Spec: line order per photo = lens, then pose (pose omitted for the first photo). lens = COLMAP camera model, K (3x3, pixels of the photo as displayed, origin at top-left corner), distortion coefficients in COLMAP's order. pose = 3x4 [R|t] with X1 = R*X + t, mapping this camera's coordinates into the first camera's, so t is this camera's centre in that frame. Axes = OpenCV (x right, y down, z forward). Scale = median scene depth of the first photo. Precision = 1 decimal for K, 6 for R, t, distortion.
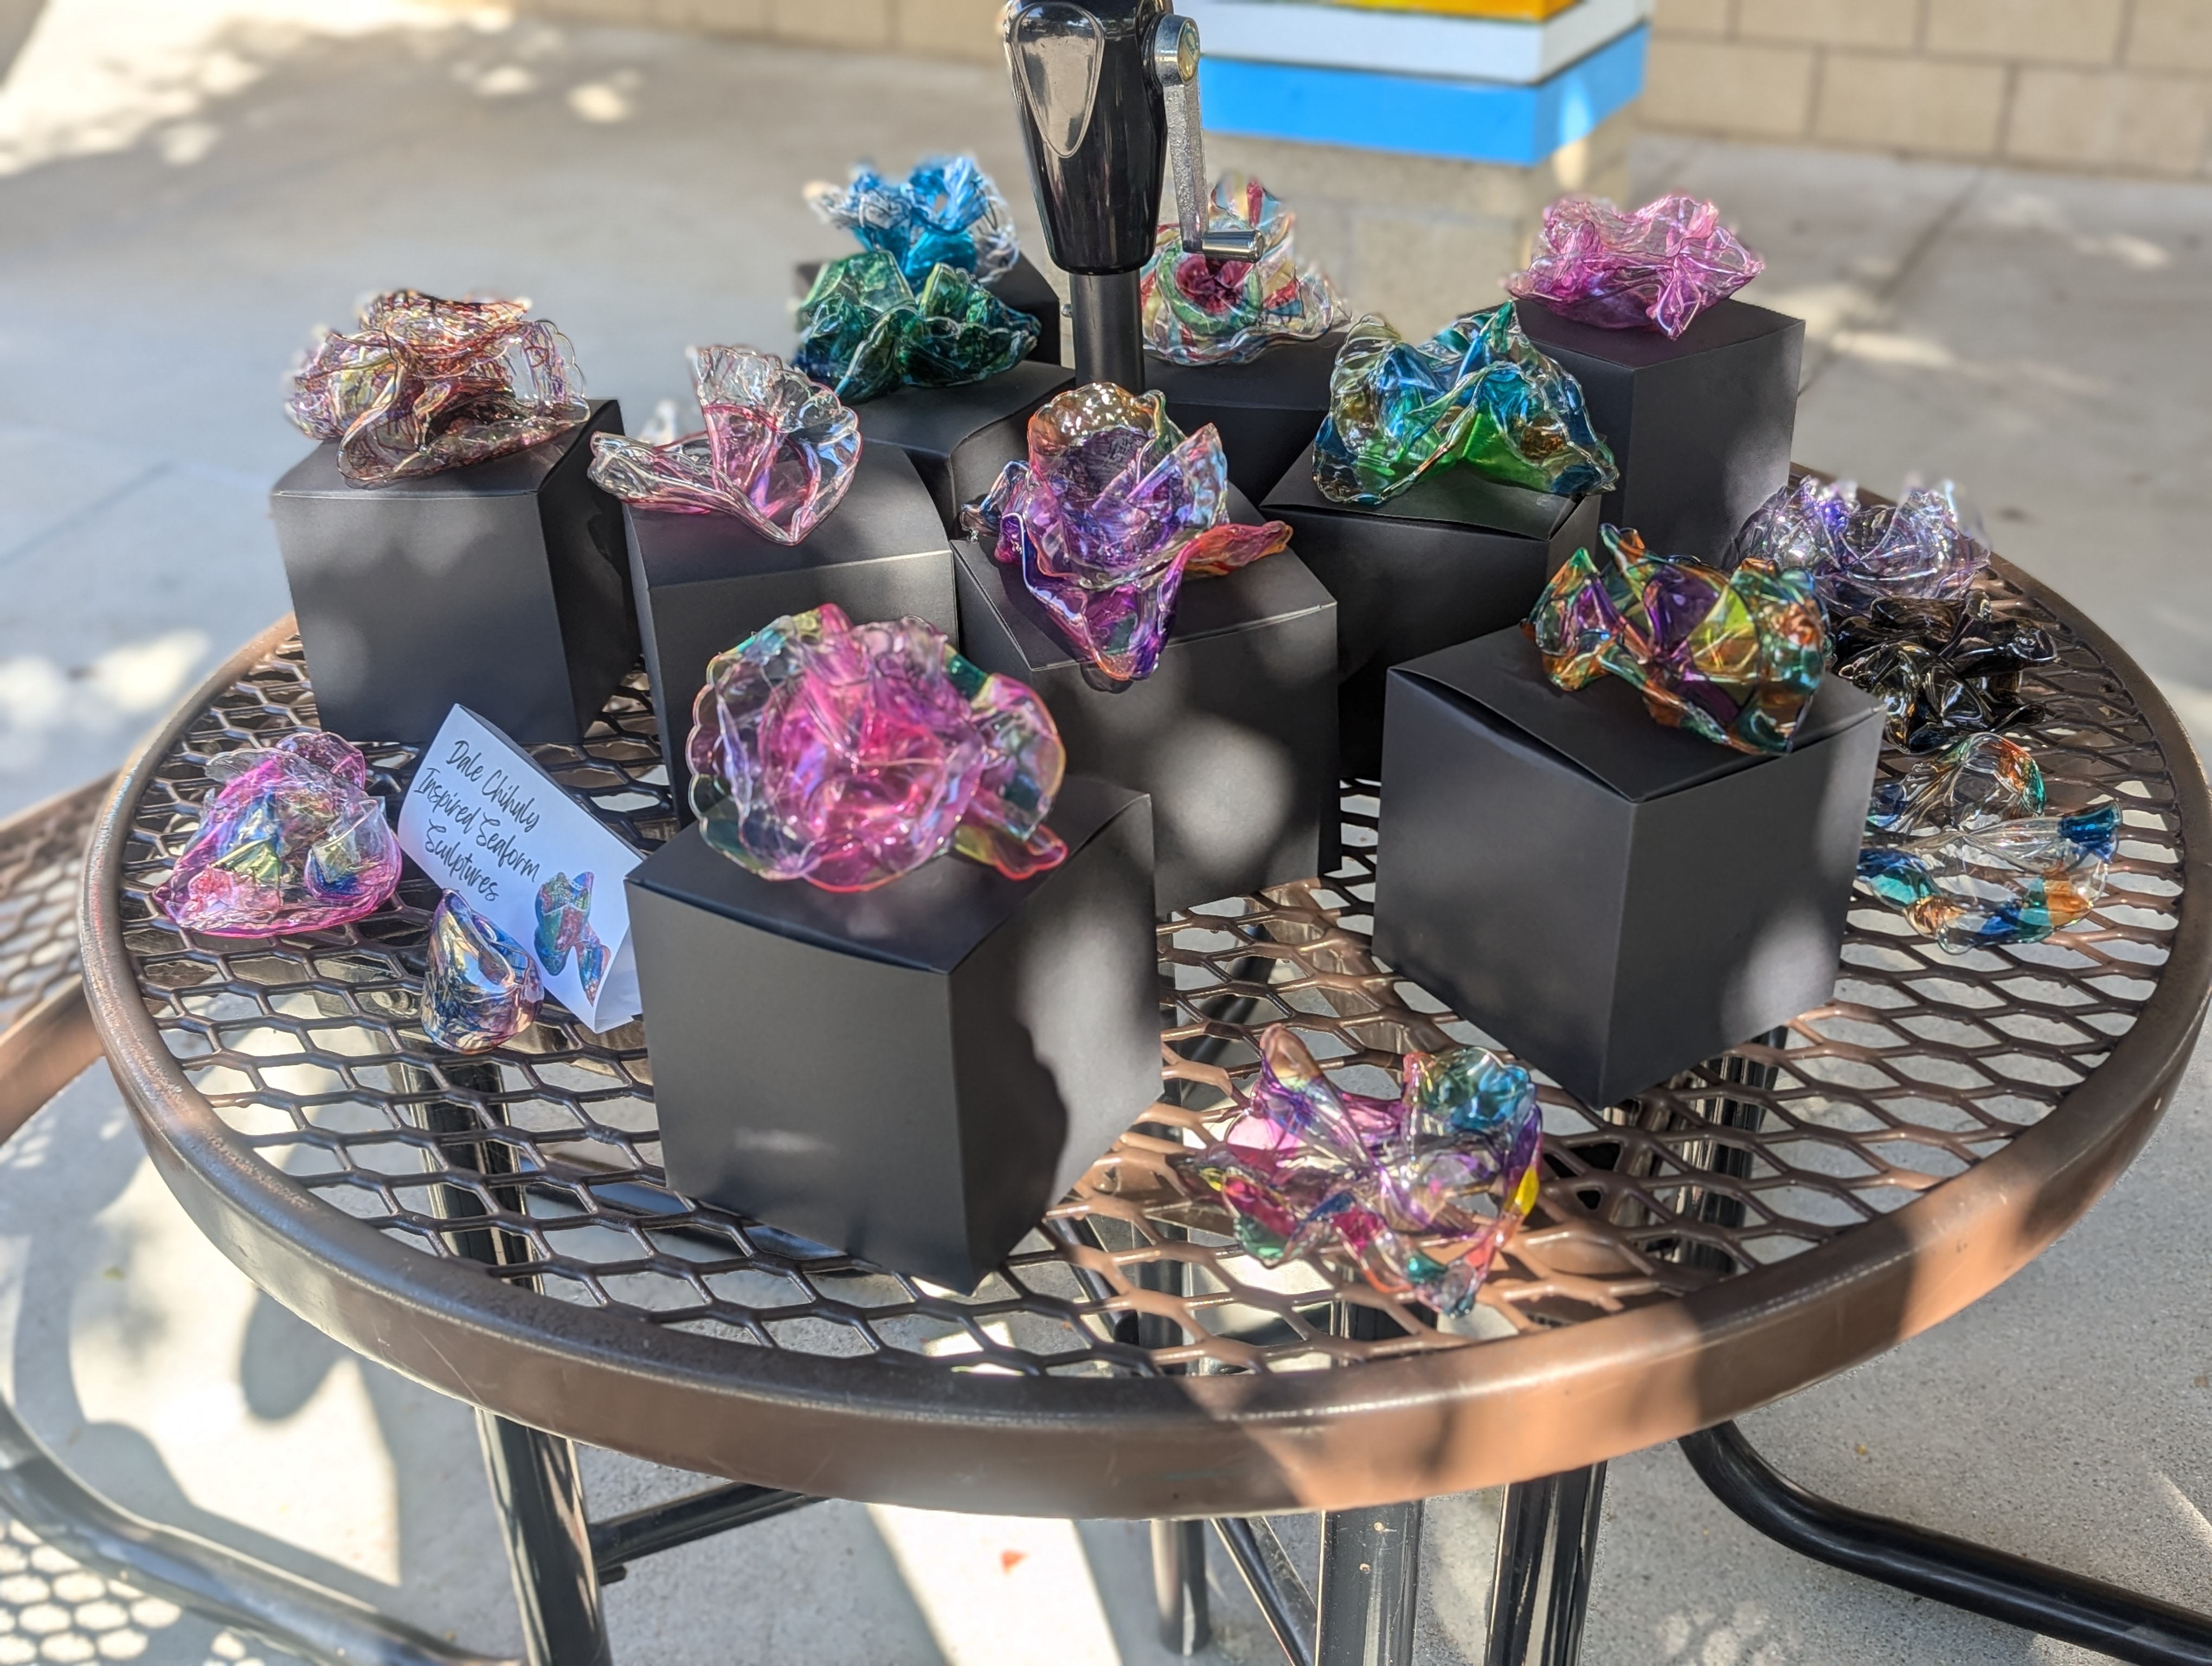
lens RADIAL K [[2287.7, 0, 1108.7], [0, 2287.7, 768.4], [0, 0, 1]] dist [-0.006164, -0.023660]
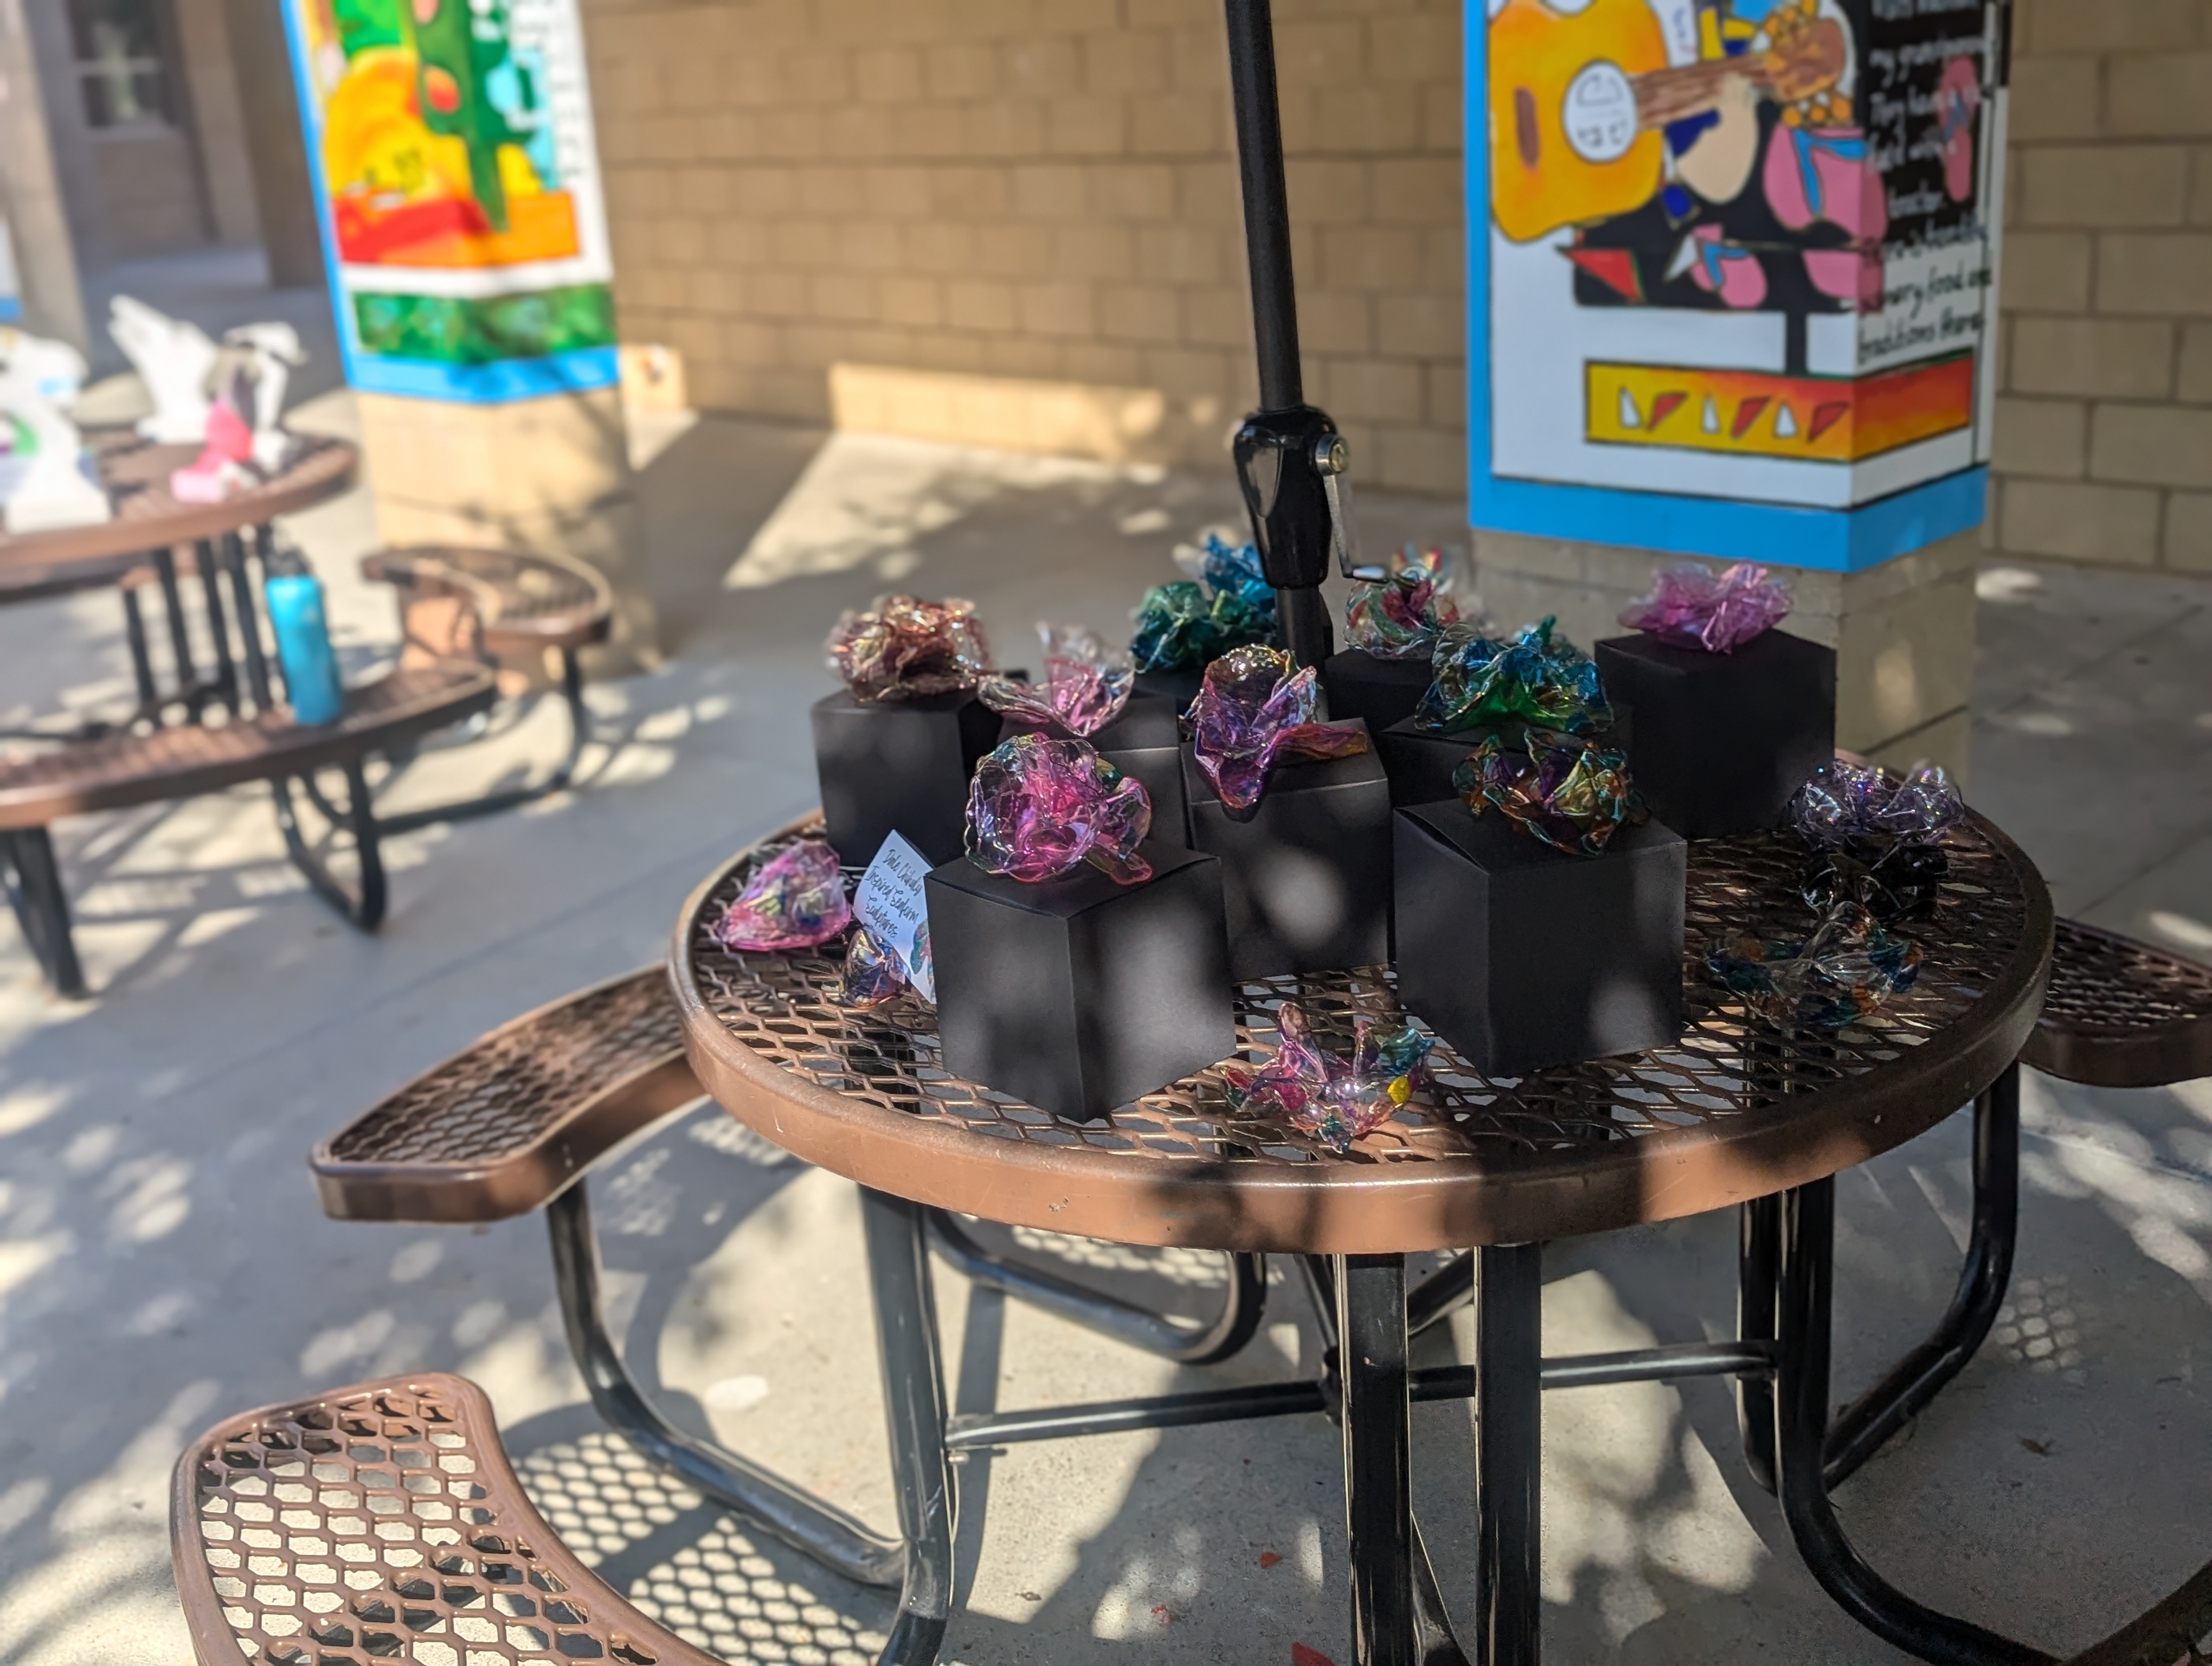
lens RADIAL K [[2220.1, 0, 1087.6], [0, 2220.1, 825.7], [0, 0, 1]] dist [0.008464, -0.024516]
pose [[0.952741, 0.051001, -0.299472, 0.340389], [-0.099906, 0.983574, -0.150336, 0.200745], [0.286886, 0.173150, 0.942187, -0.499476]]
